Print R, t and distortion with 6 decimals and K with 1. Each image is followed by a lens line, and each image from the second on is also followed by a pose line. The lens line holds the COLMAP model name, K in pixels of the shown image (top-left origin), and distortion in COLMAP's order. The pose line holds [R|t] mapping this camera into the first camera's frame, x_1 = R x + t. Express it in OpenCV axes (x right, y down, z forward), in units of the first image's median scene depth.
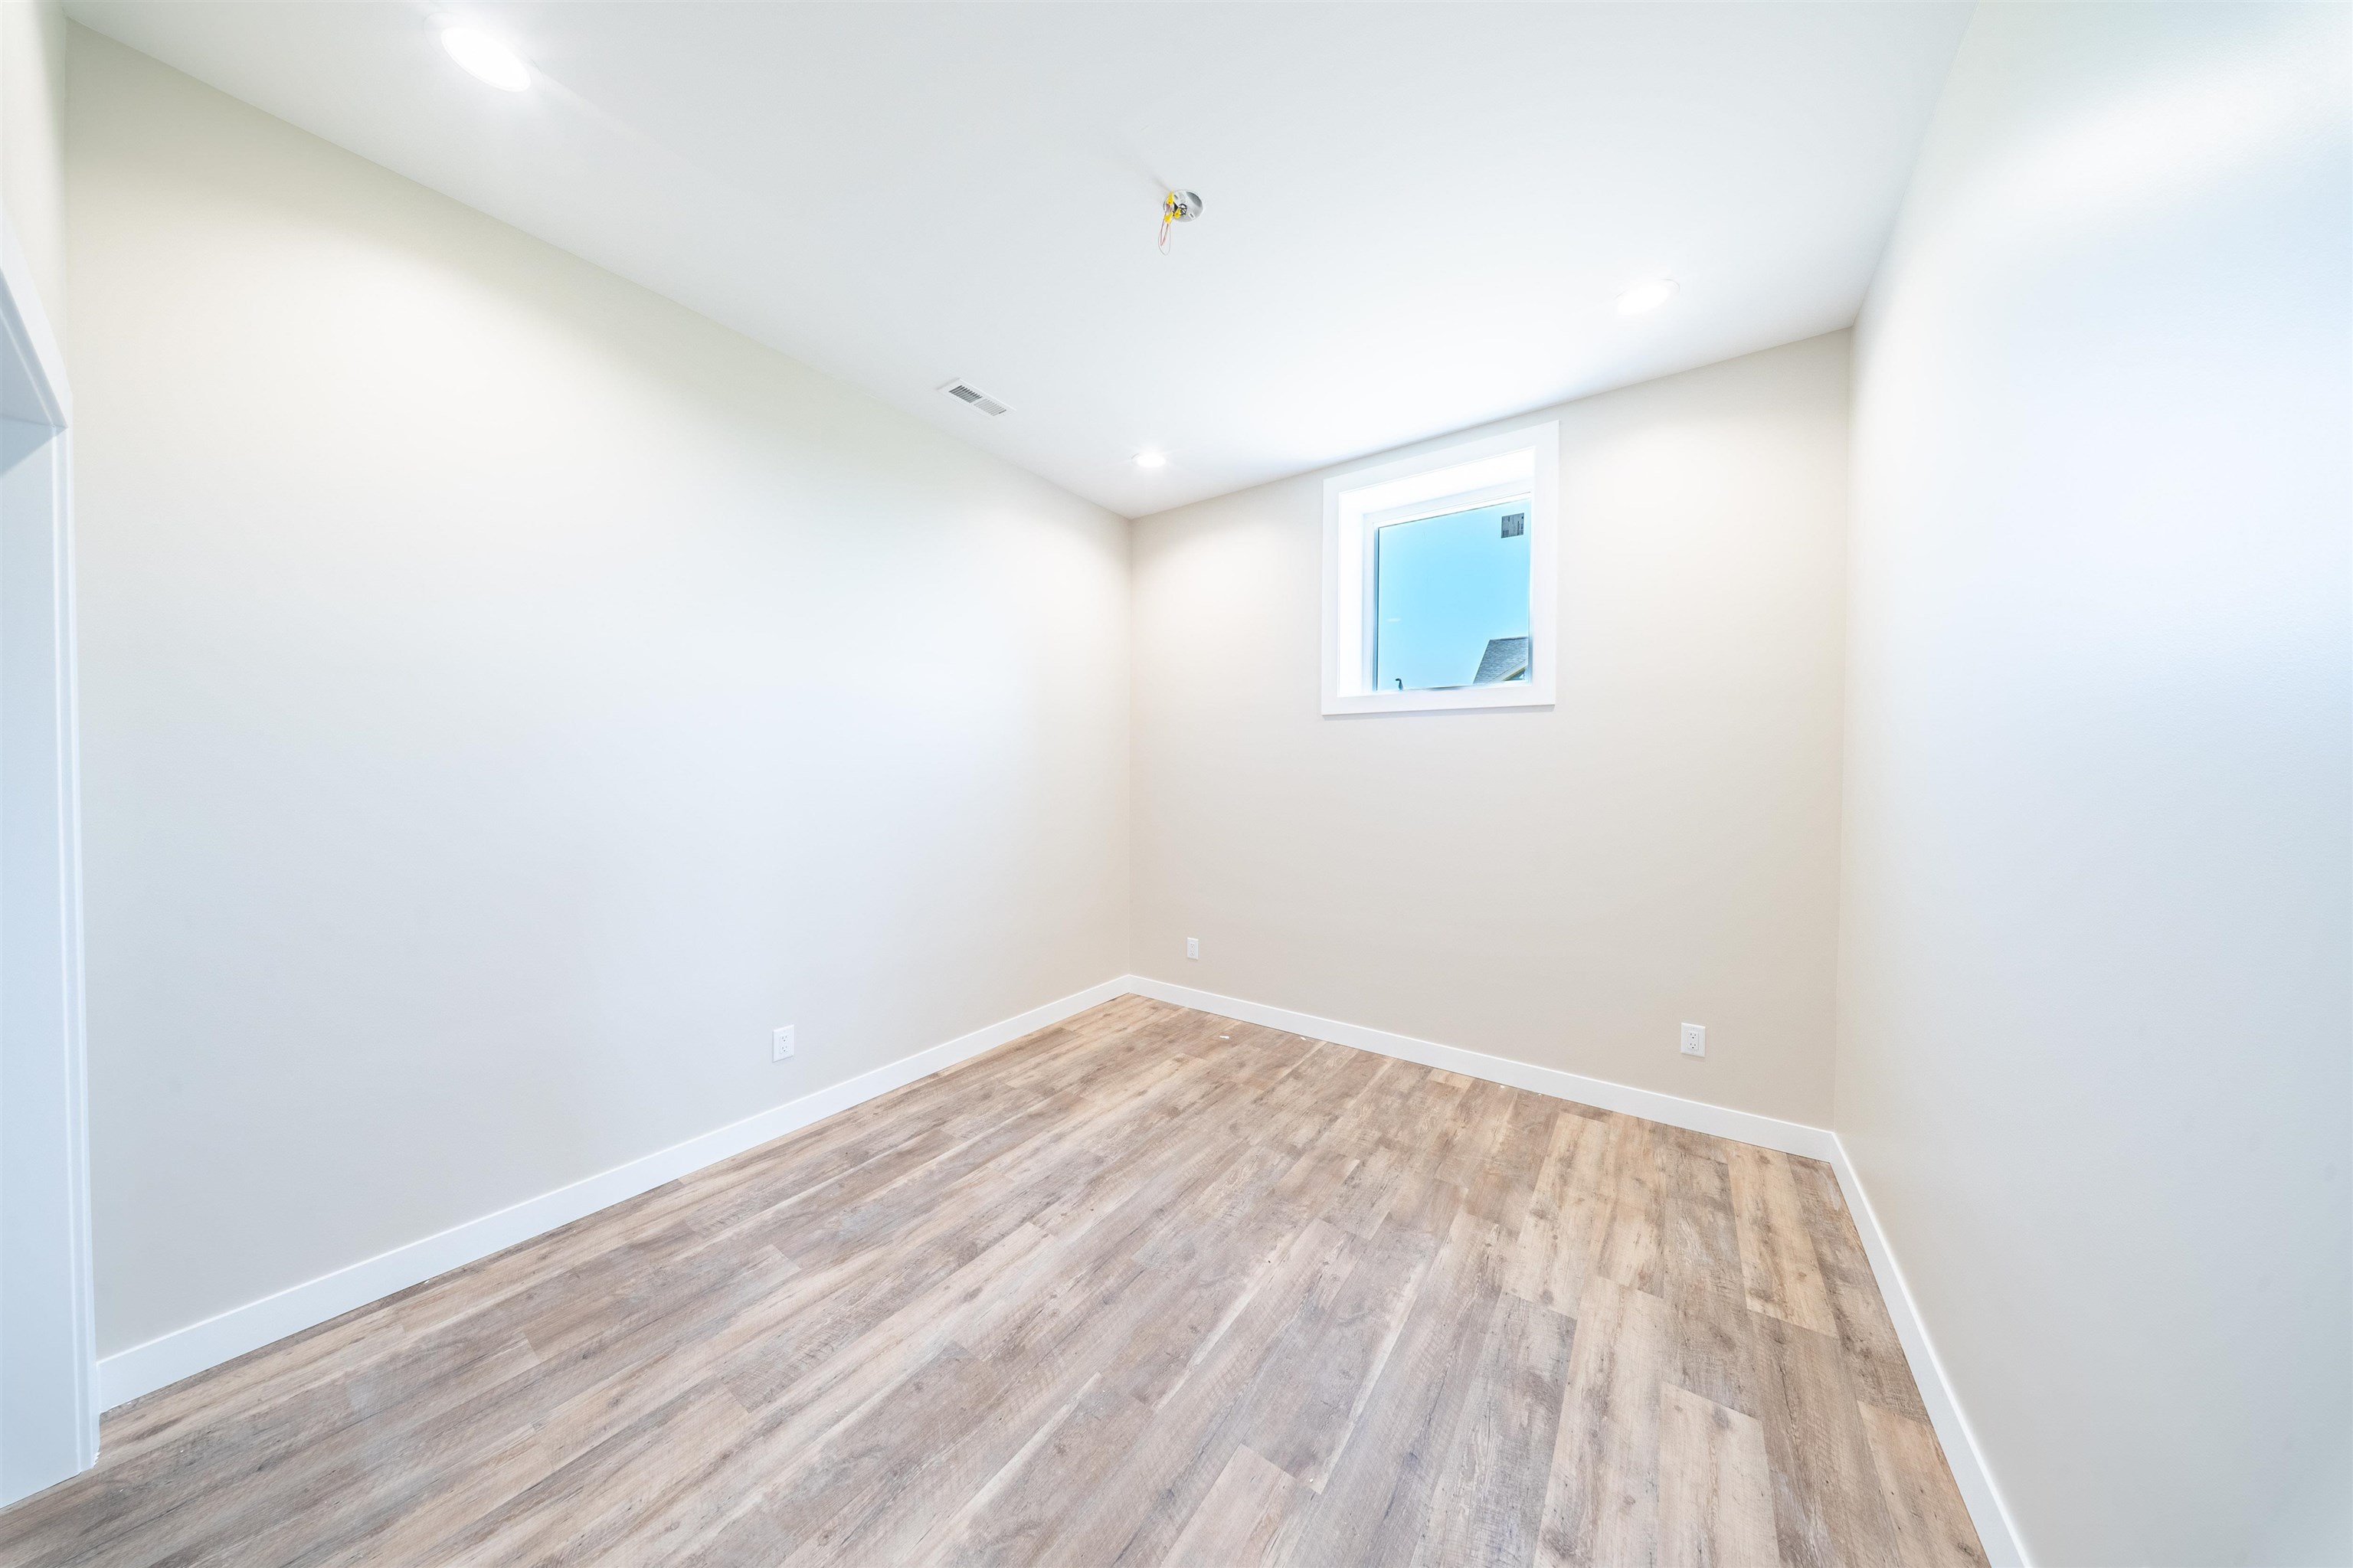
lens RADIAL K [[698.1, 0, 1175.9], [0, 698.1, 781.4], [0, 0, 1]] dist [-0.009397, -0.000198]
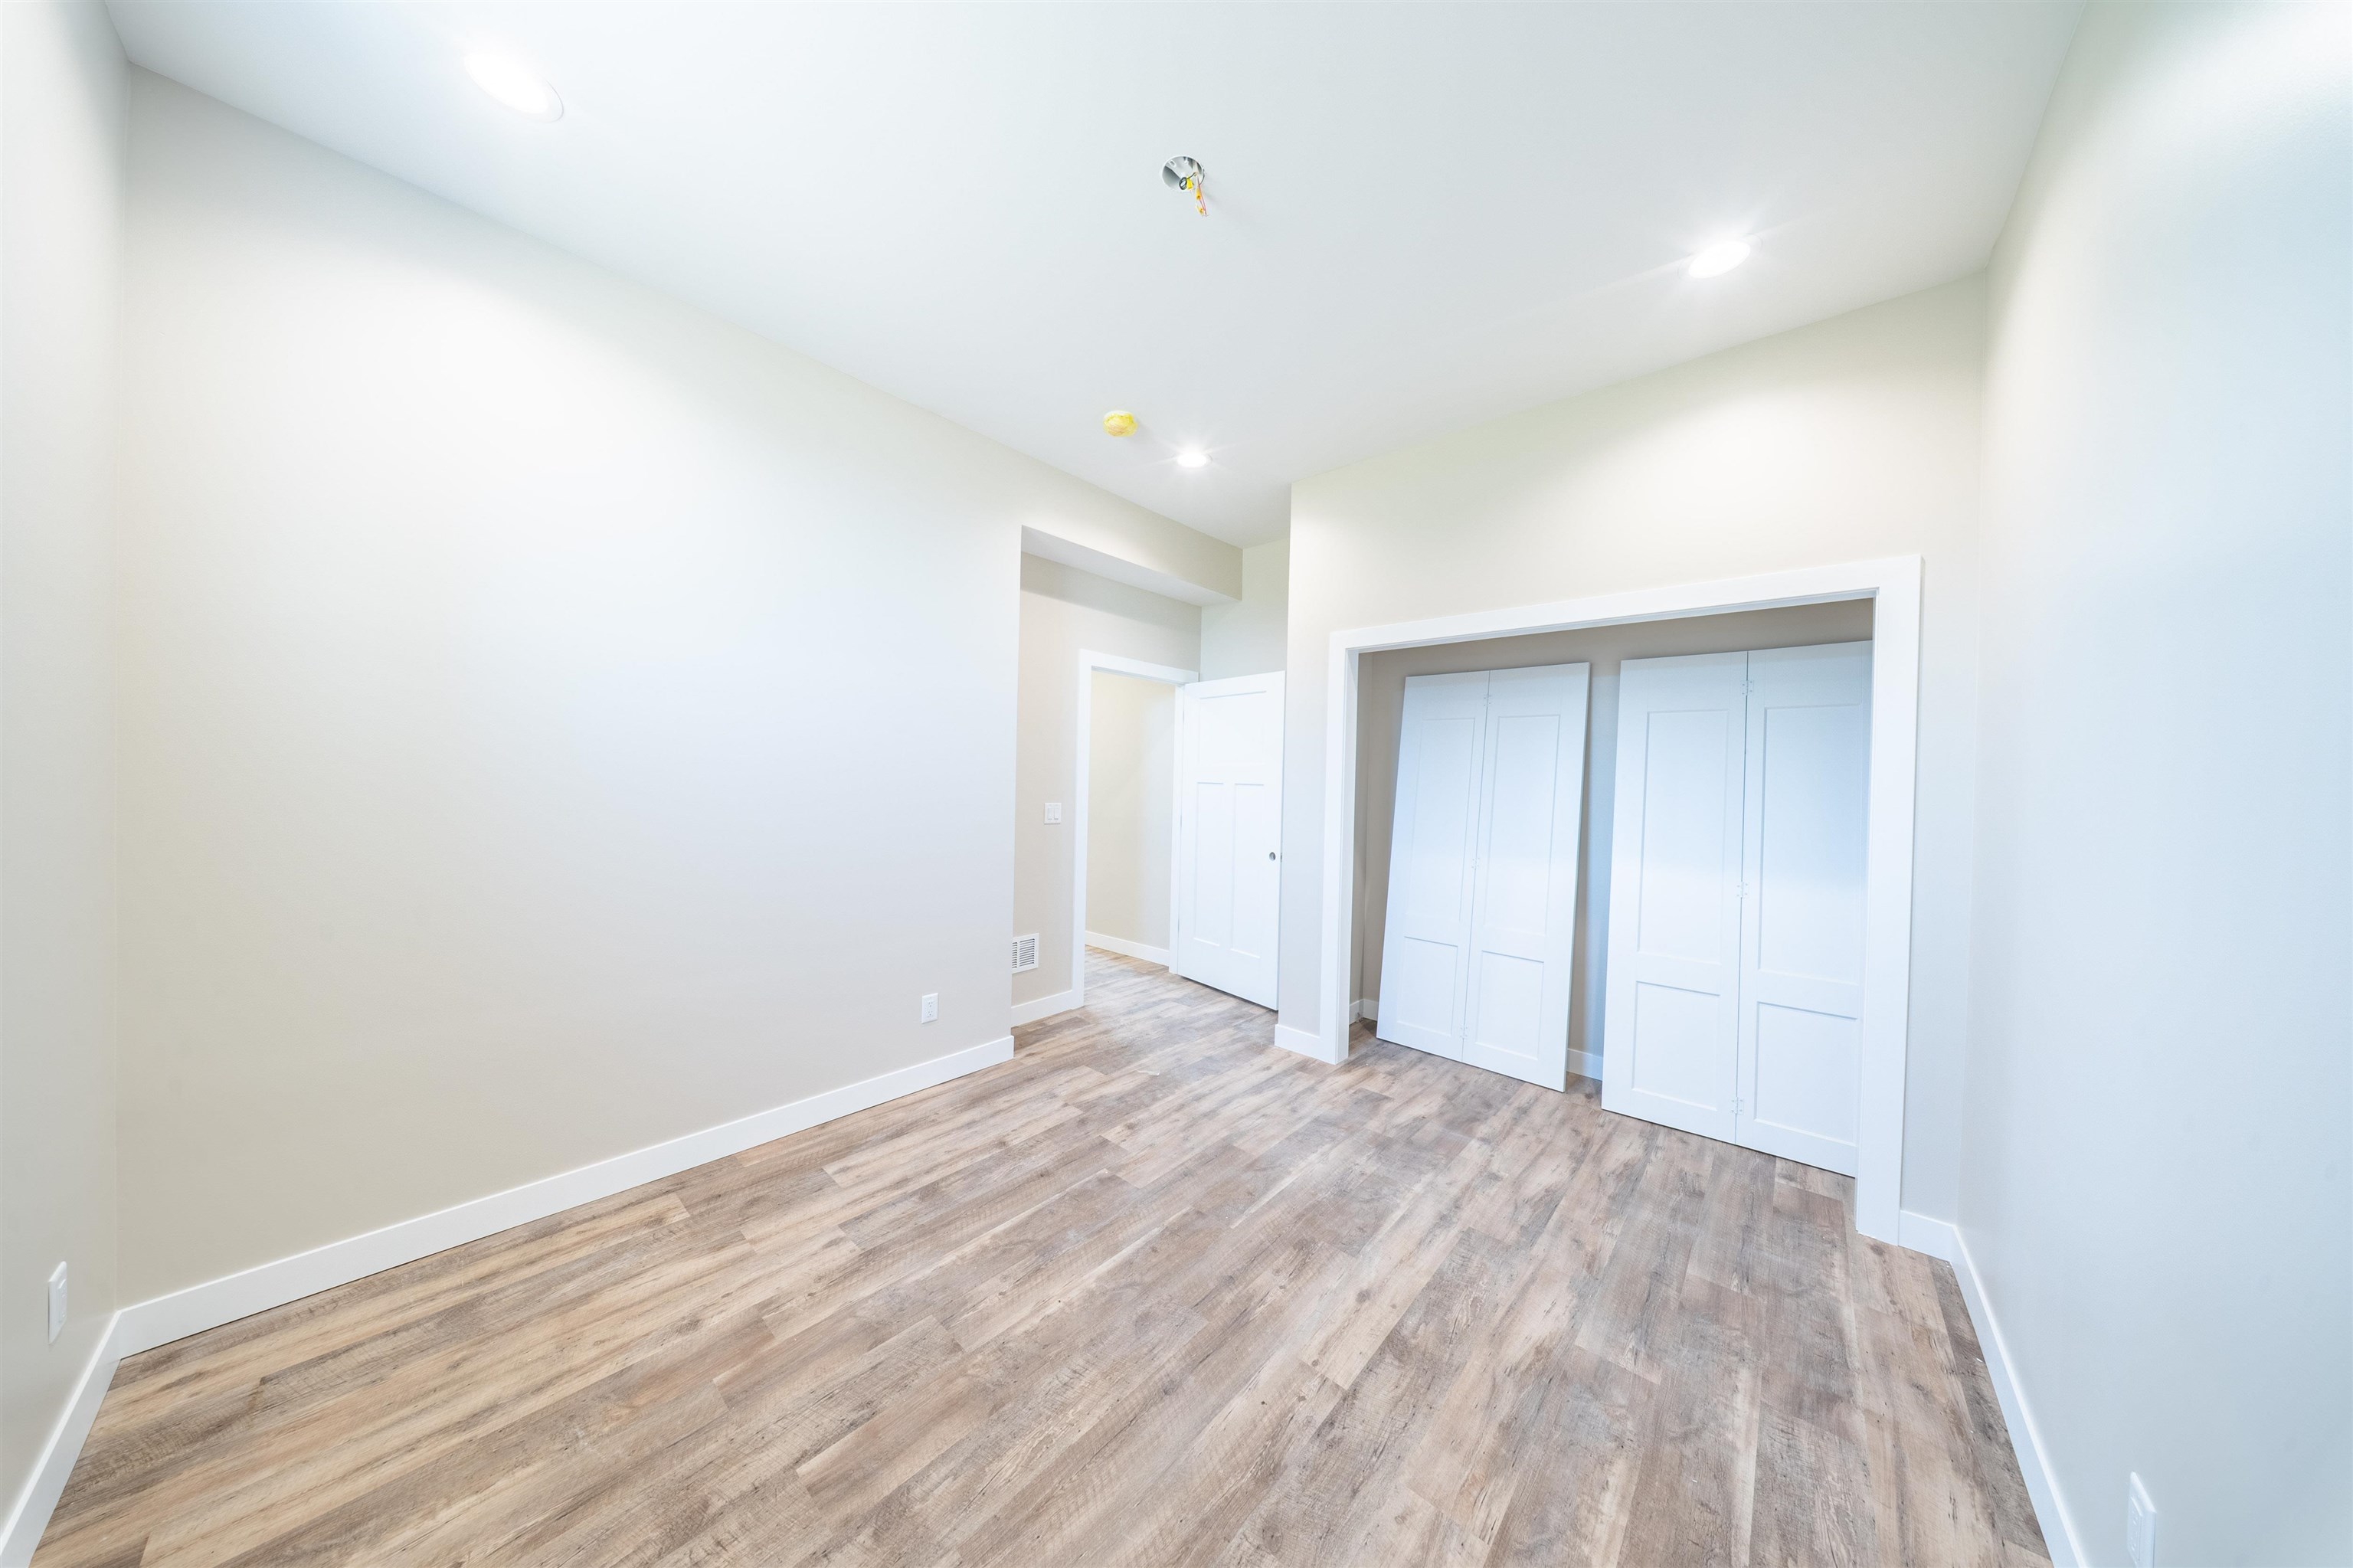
lens RADIAL K [[698.1, 0, 1174.8], [0, 698.1, 778.6], [0, 0, 1]] dist [-0.009397, -0.000198]
pose [[-0.993898, -0.027042, 0.106935, -0.098414], [-0.025495, 0.999550, 0.015810, -0.027649], [-0.107315, 0.012988, -0.994140, 1.877291]]
